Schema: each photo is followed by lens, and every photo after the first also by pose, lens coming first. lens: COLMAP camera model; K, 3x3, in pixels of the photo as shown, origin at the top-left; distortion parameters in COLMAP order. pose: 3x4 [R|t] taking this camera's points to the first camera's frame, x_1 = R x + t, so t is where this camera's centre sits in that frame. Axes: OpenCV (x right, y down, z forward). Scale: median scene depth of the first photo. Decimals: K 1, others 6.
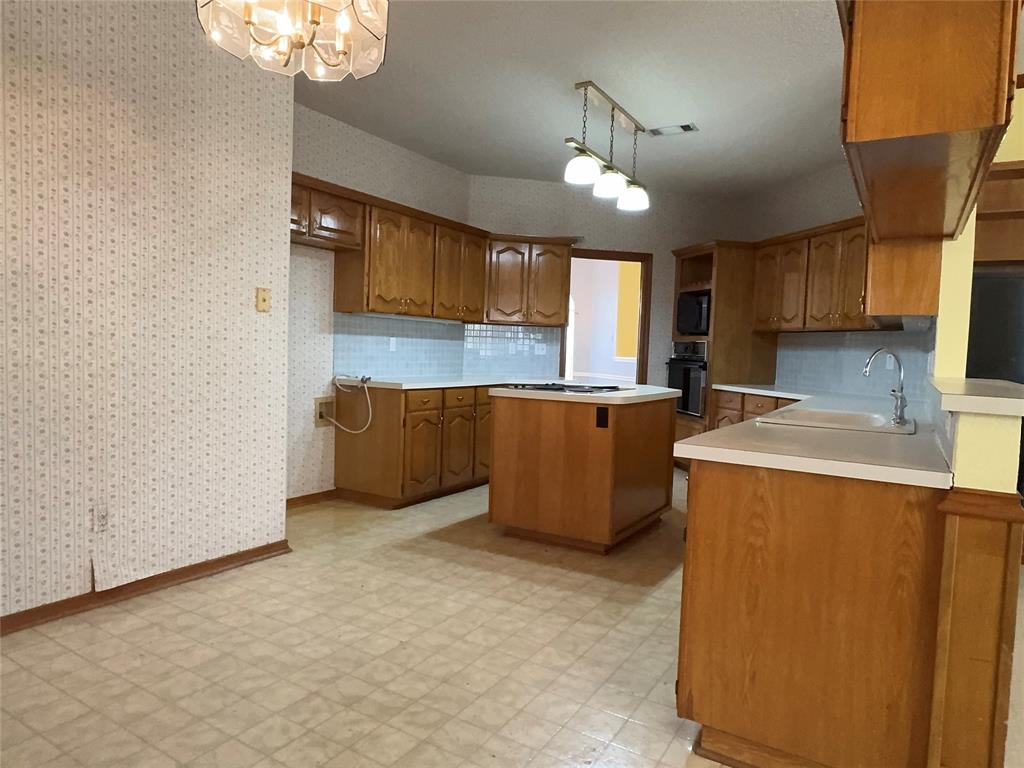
lens RADIAL K [[663.2, 0, 510.4], [0, 663.2, 382.7], [0, 0, 1]] dist [-0.007433, 0.008743]
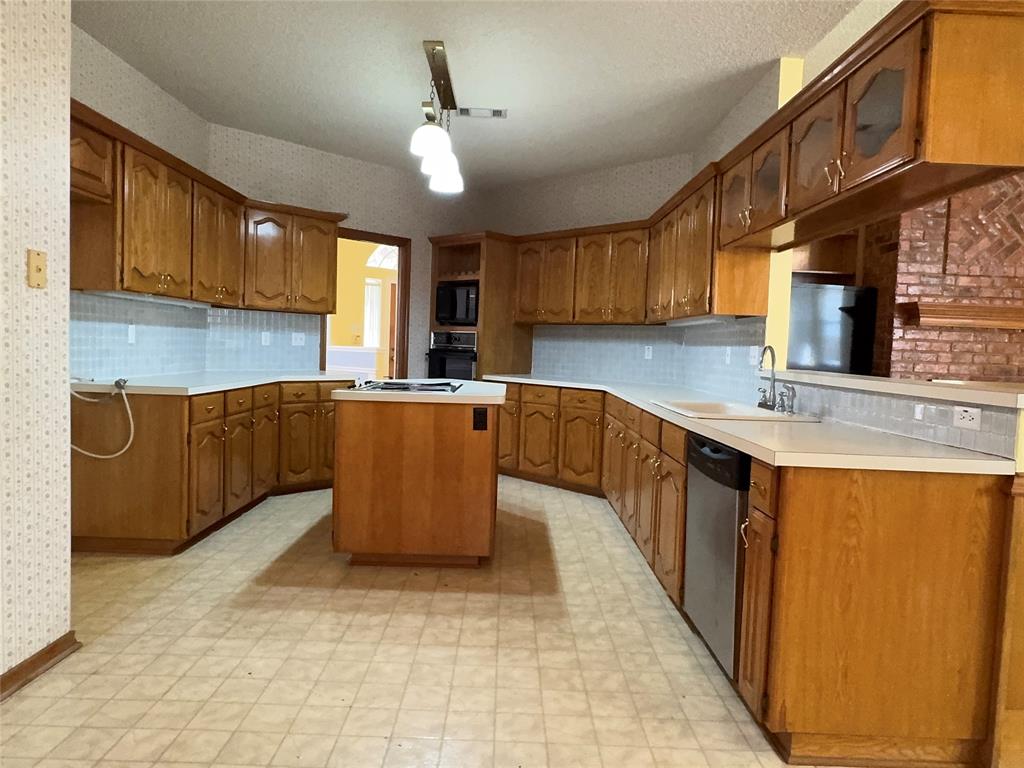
lens RADIAL K [[663.2, 0, 513.5], [0, 663.2, 382.2], [0, 0, 1]] dist [-0.007433, 0.008743]
pose [[0.852260, -0.032103, 0.522132, -0.239983], [0.020557, 0.999400, 0.027893, -0.018325], [-0.522714, -0.013039, 0.852409, 0.161494]]
